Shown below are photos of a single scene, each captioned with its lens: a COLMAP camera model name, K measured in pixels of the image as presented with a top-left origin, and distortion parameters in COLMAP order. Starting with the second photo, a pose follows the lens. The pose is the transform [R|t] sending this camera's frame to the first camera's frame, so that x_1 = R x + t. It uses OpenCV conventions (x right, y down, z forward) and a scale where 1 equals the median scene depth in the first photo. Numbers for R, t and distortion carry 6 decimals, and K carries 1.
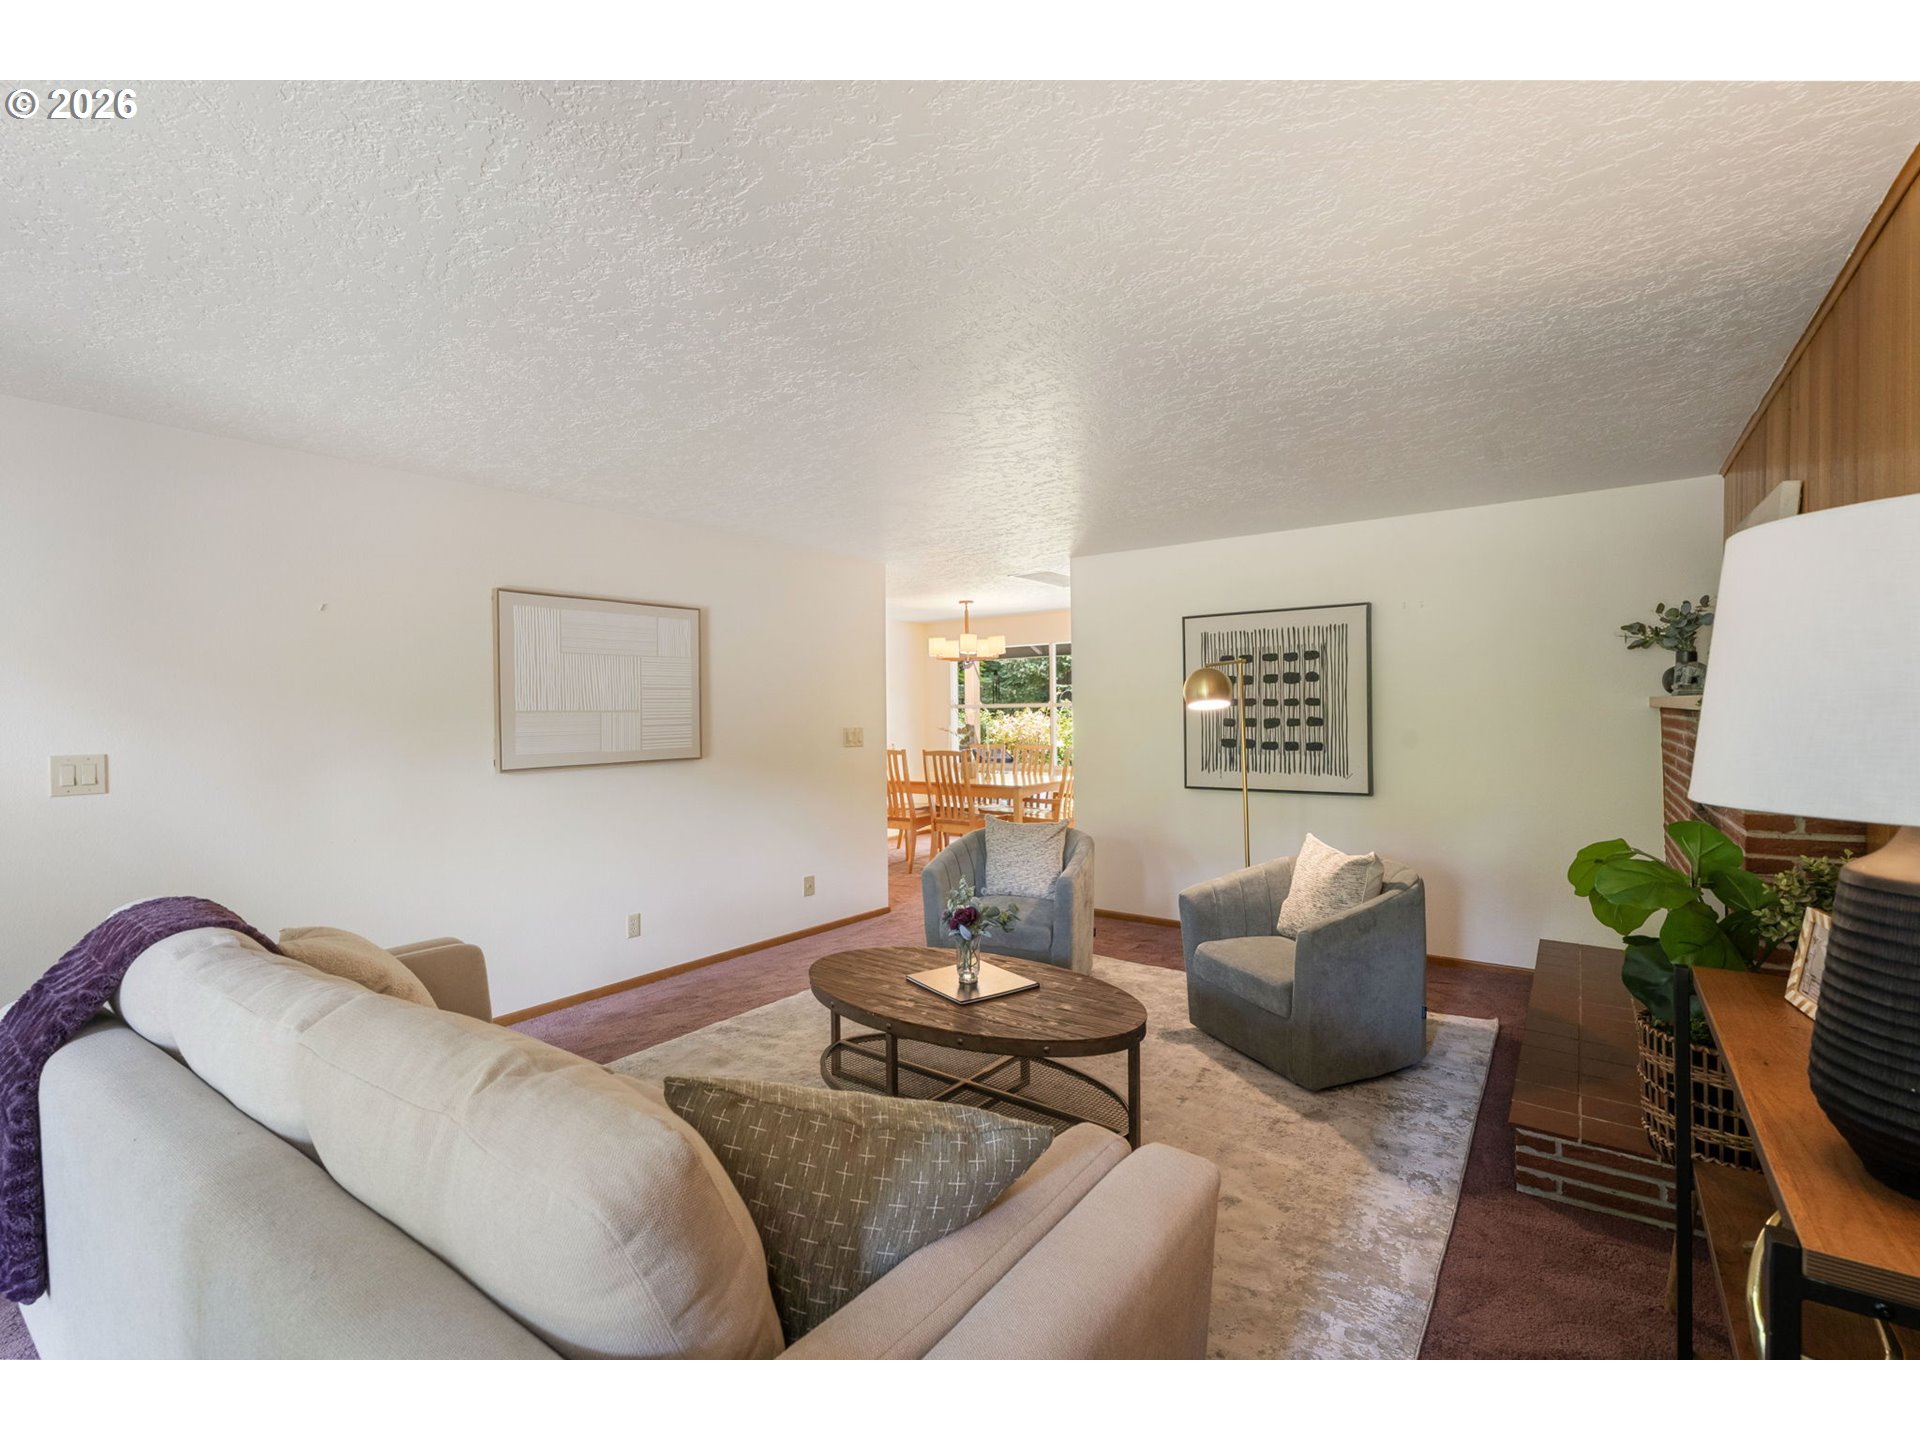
lens RADIAL K [[882.5, 0, 971.3], [0, 882.5, 715.6], [0, 0, 1]] dist [-0.001317, -0.000218]
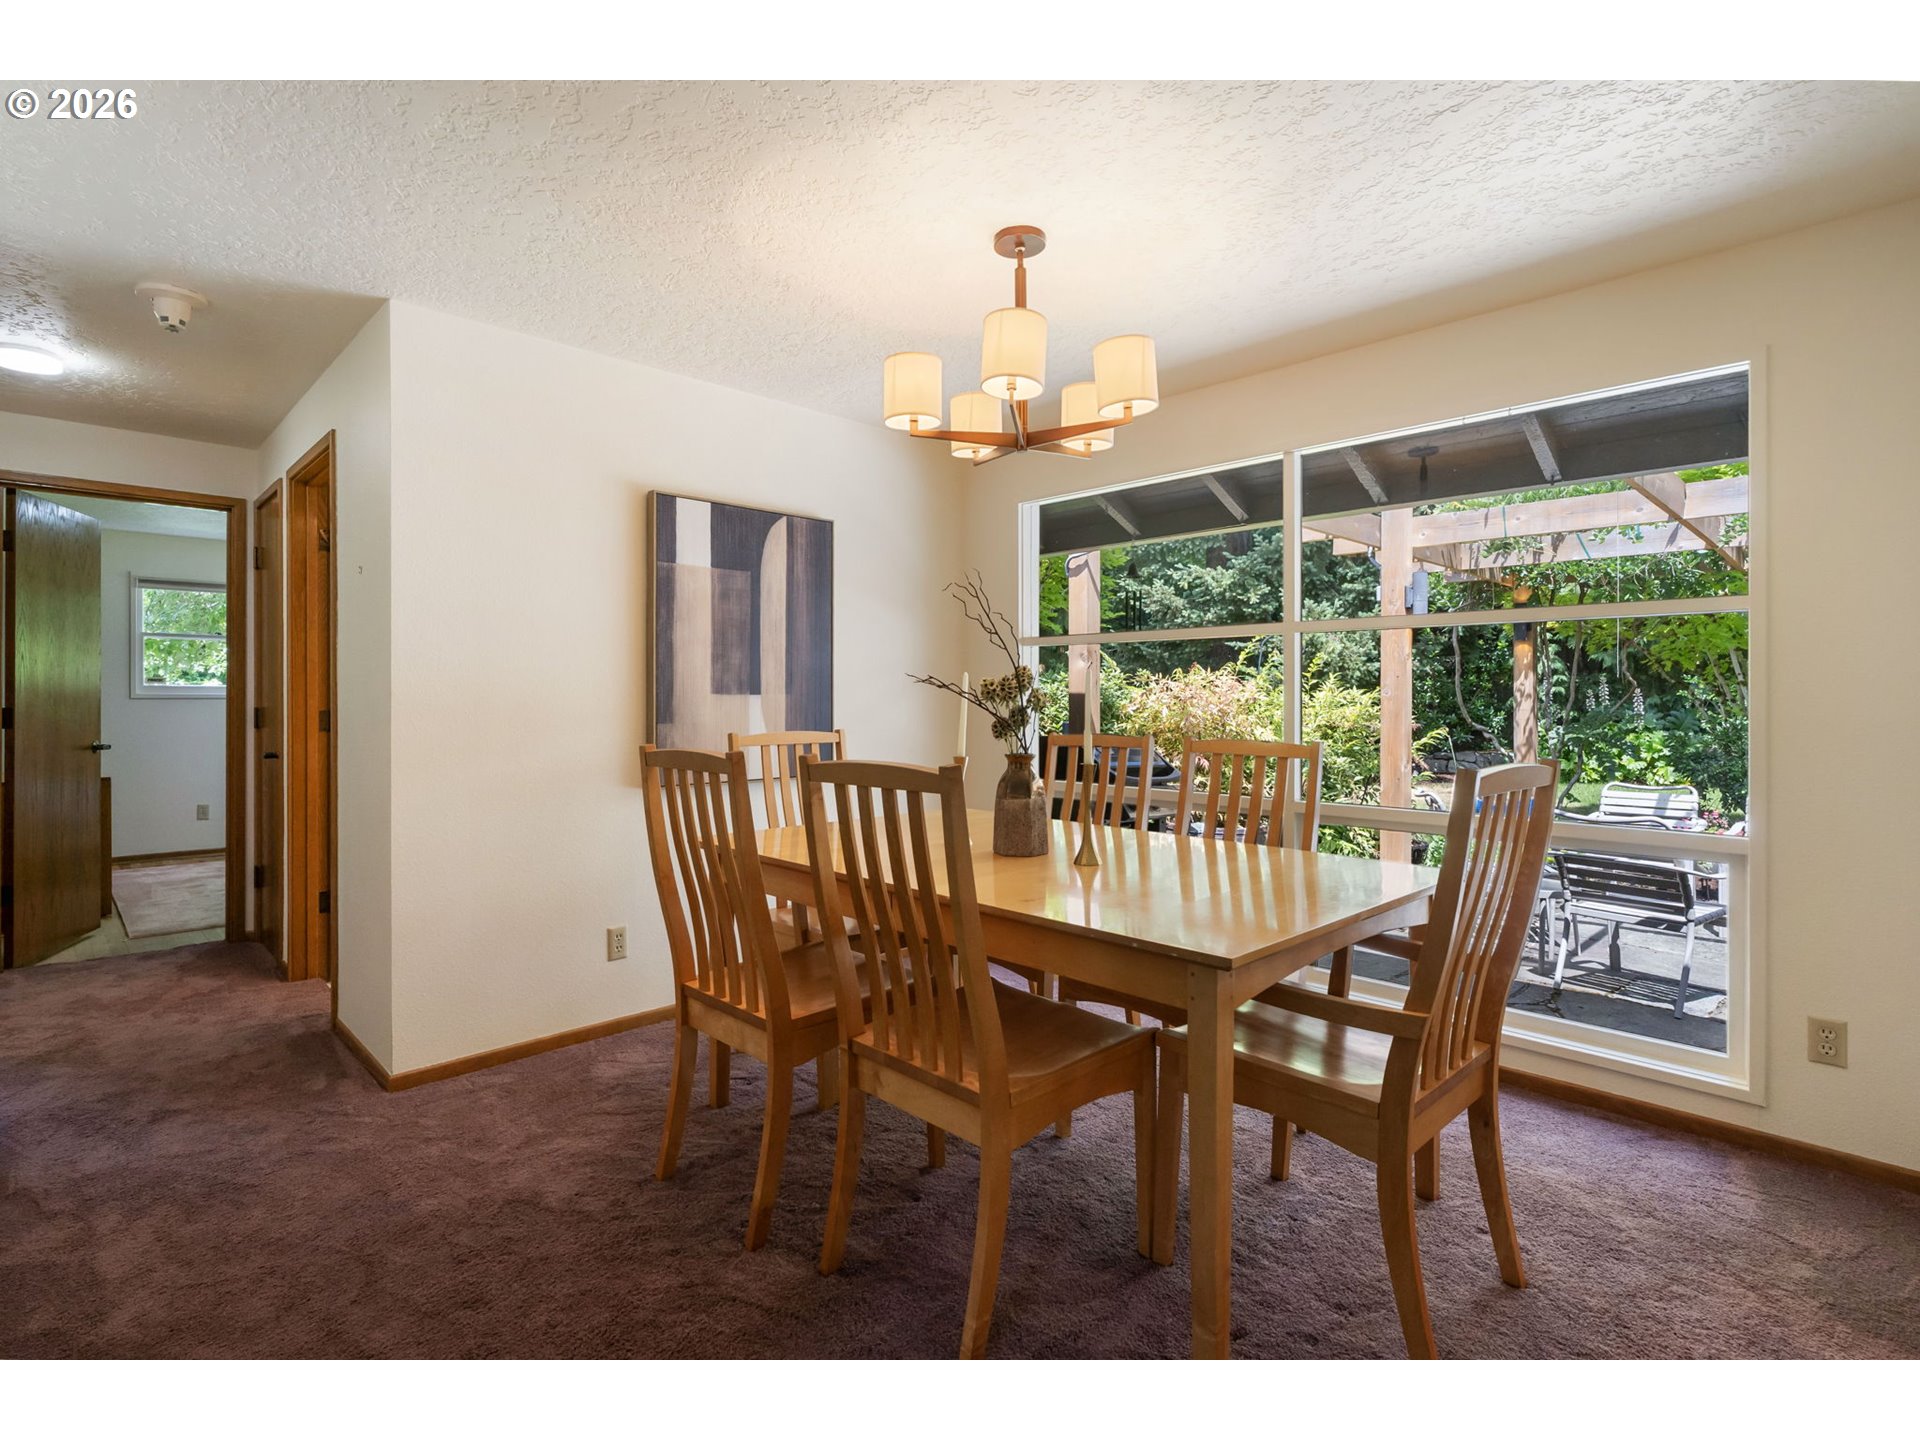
lens RADIAL K [[952.2, 0, 960.0], [0, 952.2, 720.0], [0, 0, 1]] dist [-0.001897, -0.000253]
pose [[0.987088, 0.015269, -0.159451, 0.042344], [-0.013441, 0.999831, 0.012536, 0.047667], [0.159616, -0.010231, 0.987126, 1.148681]]
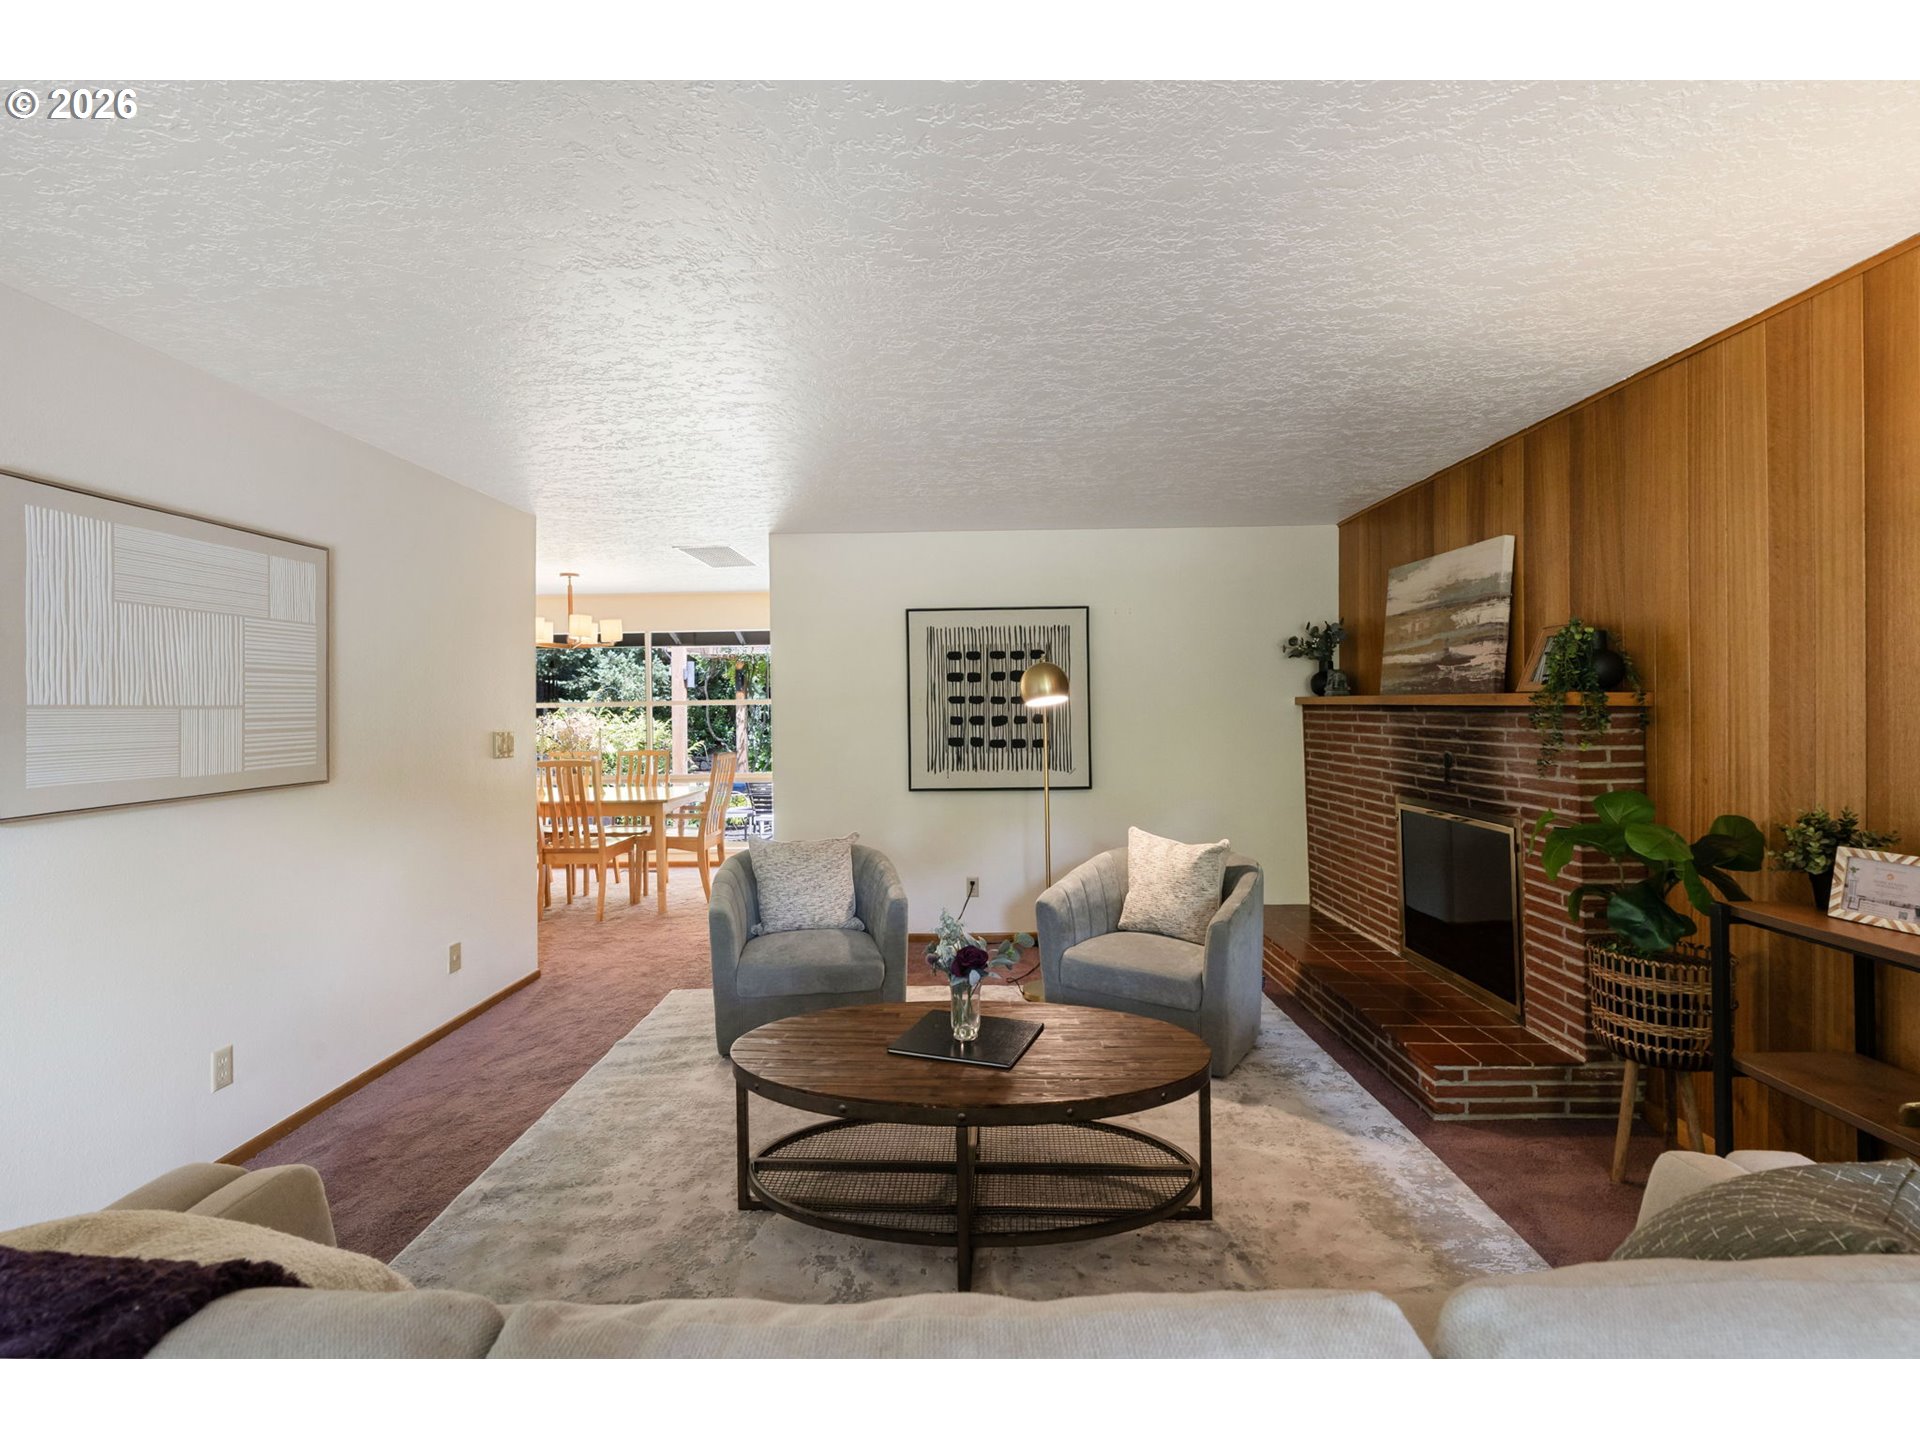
lens RADIAL K [[908.8, 0, 967.1], [0, 908.8, 695.9], [0, 0, 1]] dist [-0.003736, -0.000323]
pose [[0.820058, 0.008823, 0.572212, -0.304133], [0.004752, 0.999742, -0.022227, 0.003132], [-0.572260, 0.020947, 0.819804, 0.194635]]
